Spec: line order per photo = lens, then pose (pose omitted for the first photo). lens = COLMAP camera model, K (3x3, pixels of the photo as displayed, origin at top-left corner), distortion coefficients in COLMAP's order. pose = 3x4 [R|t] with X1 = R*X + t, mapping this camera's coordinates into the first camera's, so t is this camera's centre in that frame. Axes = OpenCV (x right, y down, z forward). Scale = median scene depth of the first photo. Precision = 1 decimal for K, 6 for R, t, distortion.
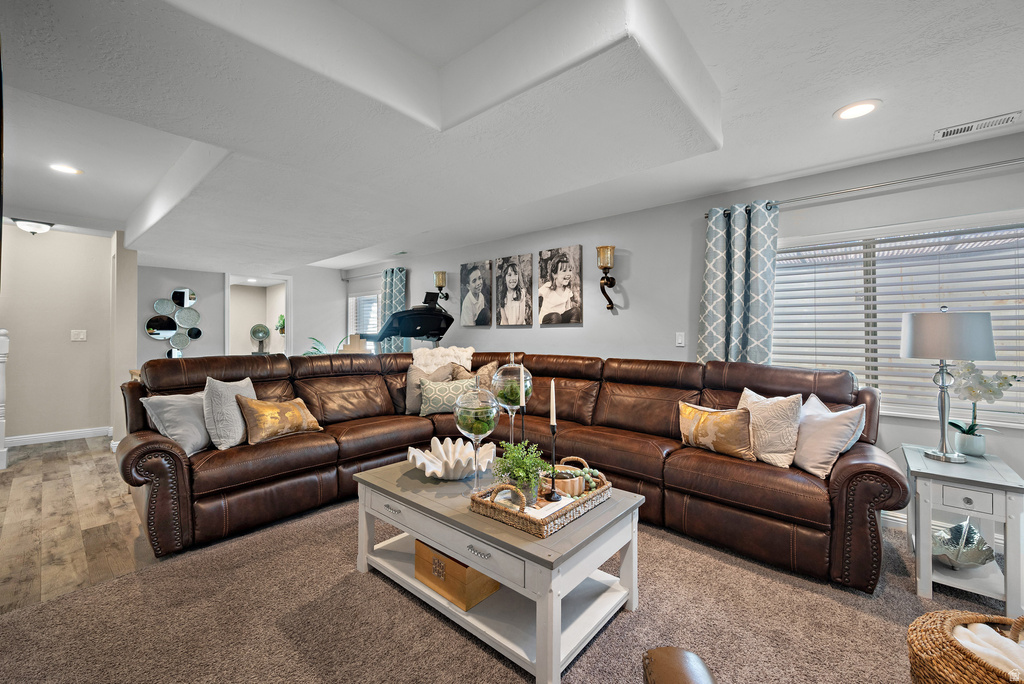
lens RADIAL K [[418.1, 0, 513.7], [0, 418.1, 332.5], [0, 0, 1]] dist [0.004816, -0.000463]
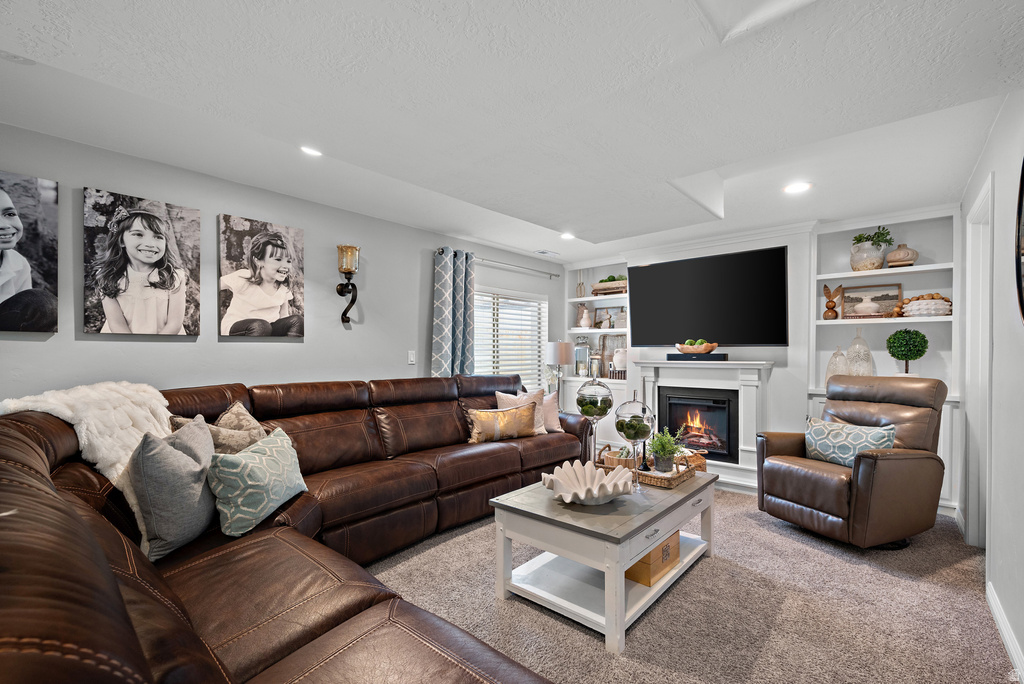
lens RADIAL K [[451.3, 0, 515.5], [0, 451.3, 361.4], [0, 0, 1]] dist [0.002323, -0.000371]
pose [[0.005000, -0.021236, 0.999762, -0.602640], [-0.006725, 0.999751, 0.021269, 0.000229], [-0.999965, -0.006830, 0.004856, 0.594068]]
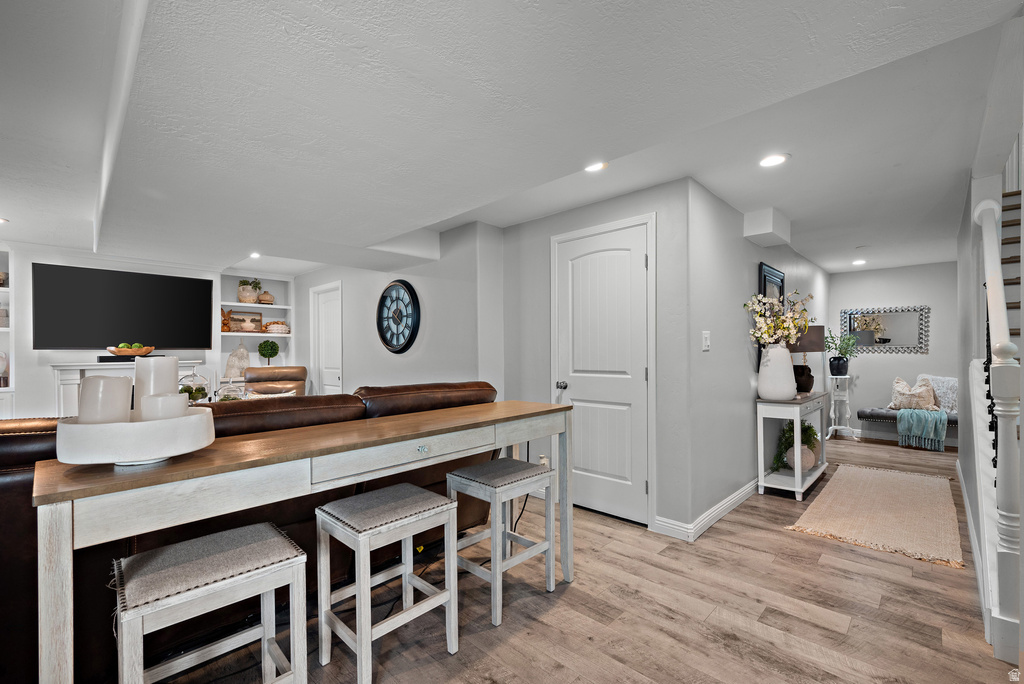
lens RADIAL K [[451.3, 0, 511.2], [0, 451.3, 348.1], [0, 0, 1]] dist [0.002323, -0.000371]
pose [[-0.998046, 0.007860, 0.061981, -0.636951], [0.007041, 0.999885, -0.013424, 0.005021], [-0.062080, -0.012962, -0.997987, 1.293076]]
